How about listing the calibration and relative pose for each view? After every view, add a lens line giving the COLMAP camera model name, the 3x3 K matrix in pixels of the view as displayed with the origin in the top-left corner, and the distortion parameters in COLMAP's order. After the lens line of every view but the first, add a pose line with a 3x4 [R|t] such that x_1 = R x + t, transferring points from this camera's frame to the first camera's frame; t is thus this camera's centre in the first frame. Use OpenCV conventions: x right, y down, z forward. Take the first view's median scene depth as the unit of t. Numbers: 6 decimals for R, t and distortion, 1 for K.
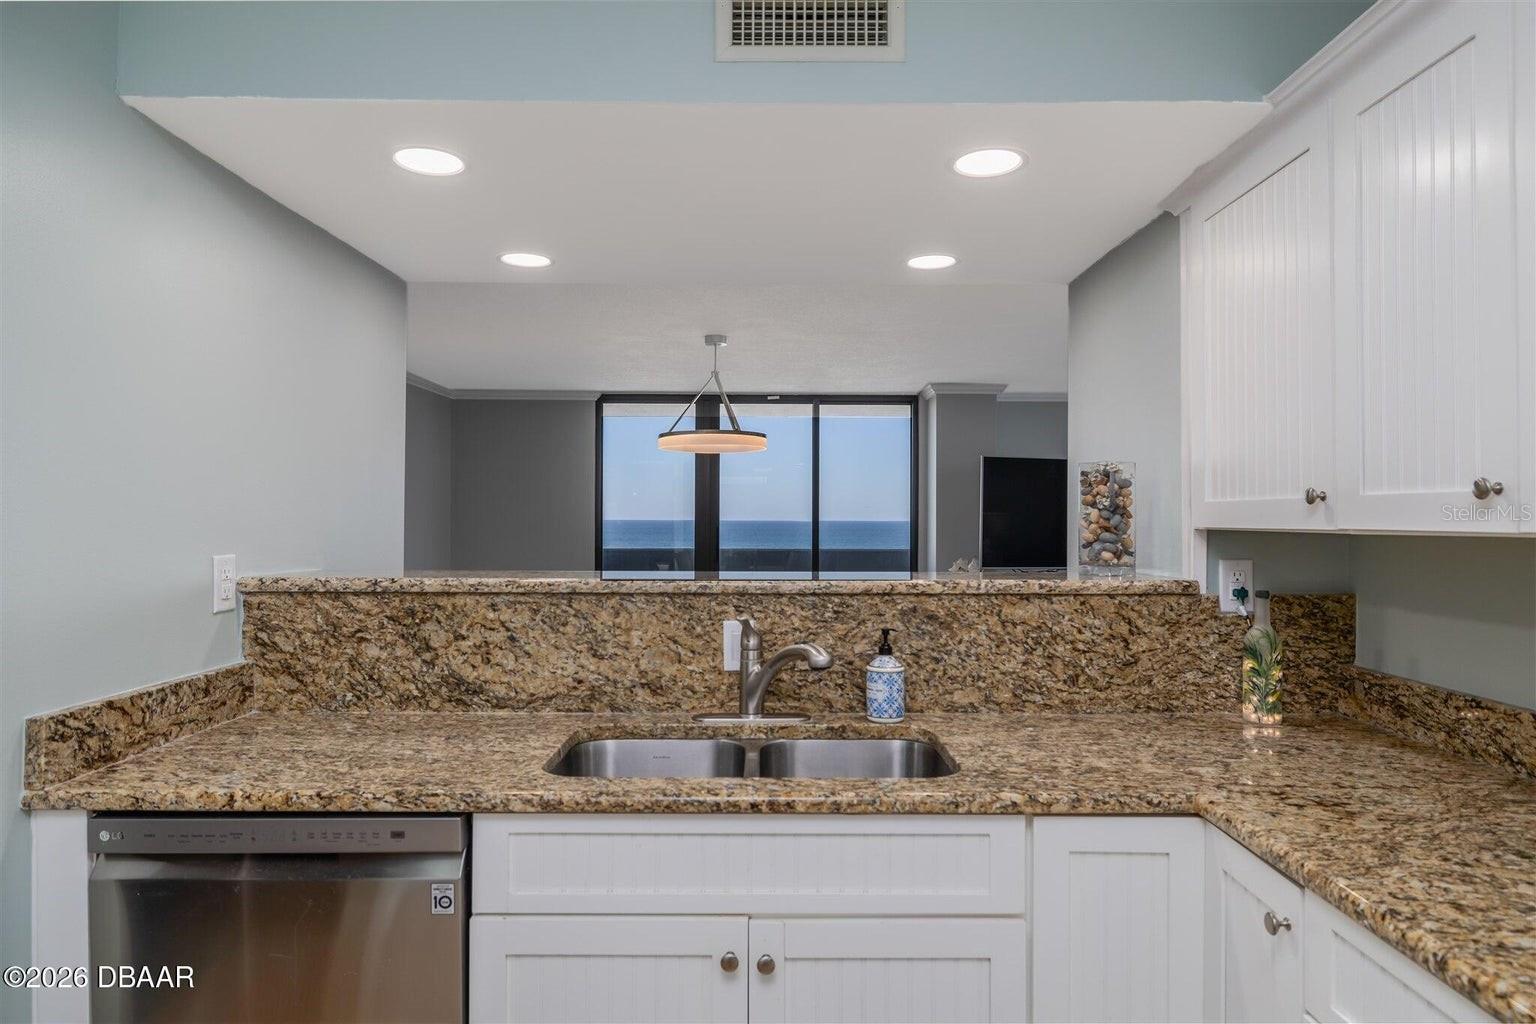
lens RADIAL K [[923.9, 0, 767.0], [0, 923.9, 508.8], [0, 0, 1]] dist [-0.001470, -0.002088]
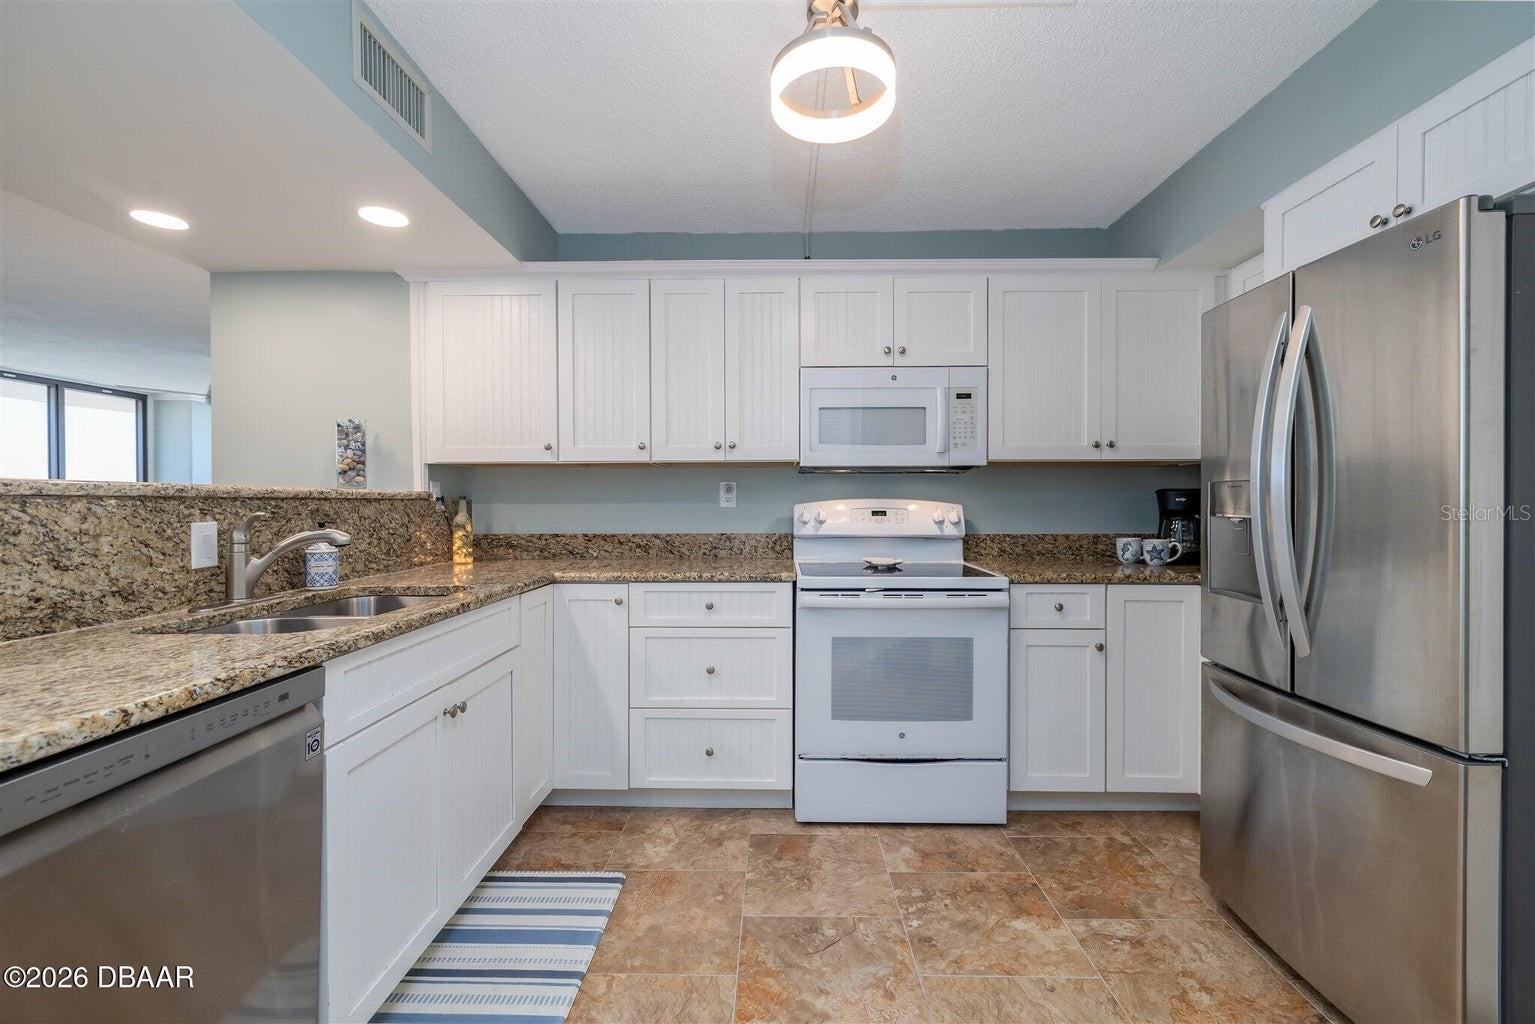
lens RADIAL K [[642.7, 0, 766.0], [0, 642.7, 508.0], [0, 0, 1]] dist [-0.002061, 0.000984]
pose [[0.023449, -0.010844, 0.999666, -0.778526], [-0.005582, 0.999924, 0.010978, 0.092002], [-0.999709, -0.005838, 0.023386, 0.313668]]
